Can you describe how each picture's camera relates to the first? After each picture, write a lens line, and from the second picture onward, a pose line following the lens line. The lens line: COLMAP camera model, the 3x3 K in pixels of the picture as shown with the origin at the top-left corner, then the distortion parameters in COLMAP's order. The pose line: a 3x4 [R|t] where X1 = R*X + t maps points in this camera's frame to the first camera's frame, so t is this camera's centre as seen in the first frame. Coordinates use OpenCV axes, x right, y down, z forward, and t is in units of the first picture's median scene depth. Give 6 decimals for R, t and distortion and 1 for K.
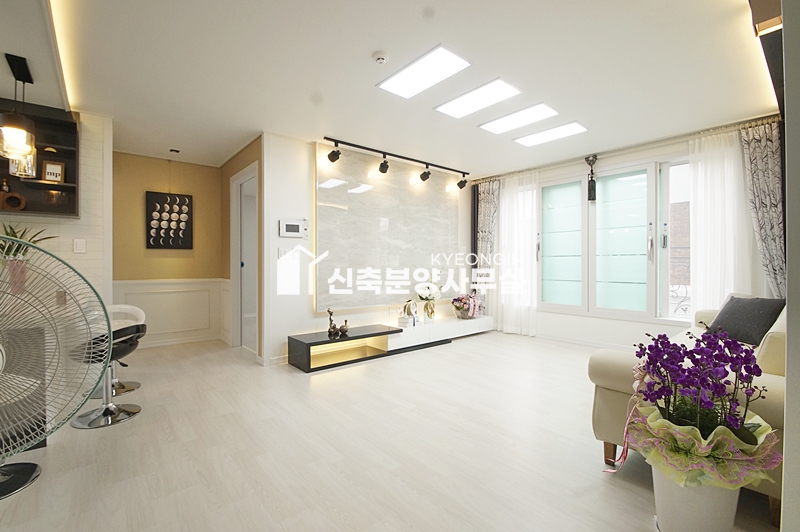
lens RADIAL K [[353.5, 0, 382.3], [0, 353.5, 265.1], [0, 0, 1]] dist [-0.008998, -0.001444]
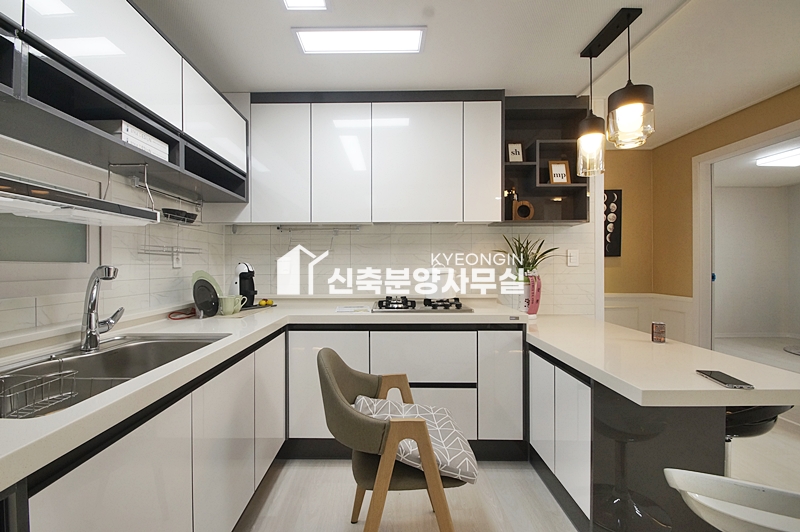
lens RADIAL K [[353.5, 0, 395.0], [0, 353.5, 265.9], [0, 0, 1]] dist [-0.008998, -0.001444]
pose [[0.771586, 0.000153, -0.636126, -0.638334], [-0.000317, 1.000000, -0.000145, -0.034261], [0.636126, 0.000313, 0.771586, 0.069776]]
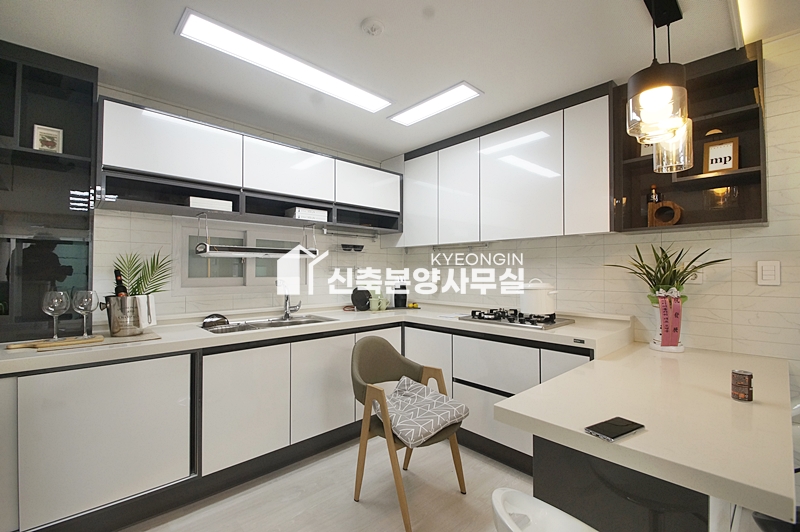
lens RADIAL K [[353.5, 0, 381.6], [0, 353.5, 264.4], [0, 0, 1]] dist [-0.008998, -0.001444]
pose [[0.050718, -0.020243, -0.998508, -0.319422], [-0.004628, 0.999779, -0.020504, -0.052722], [0.998702, 0.005661, 0.050613, 0.332705]]
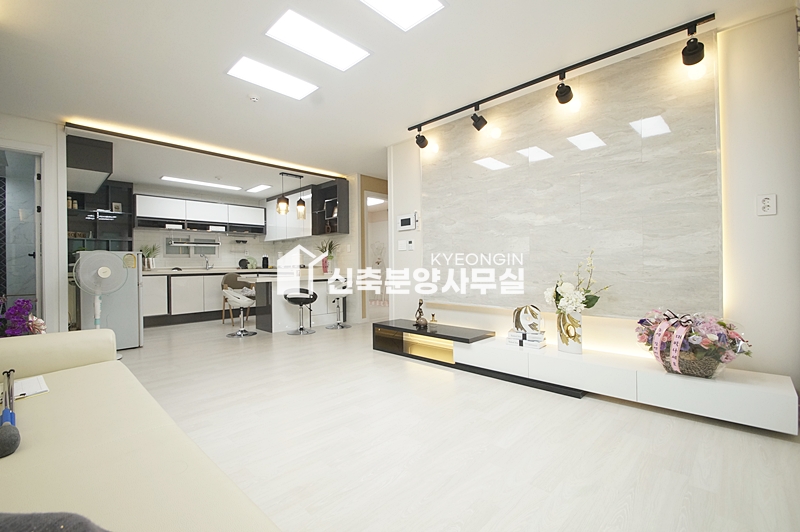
lens RADIAL K [[353.5, 0, 388.4], [0, 353.5, 264.3], [0, 0, 1]] dist [-0.008998, -0.001444]
pose [[0.104999, -0.002243, -0.994470, 0.992437], [0.008471, 0.999963, -0.001361, 0.033193], [0.994436, -0.008281, 0.105014, 0.986017]]
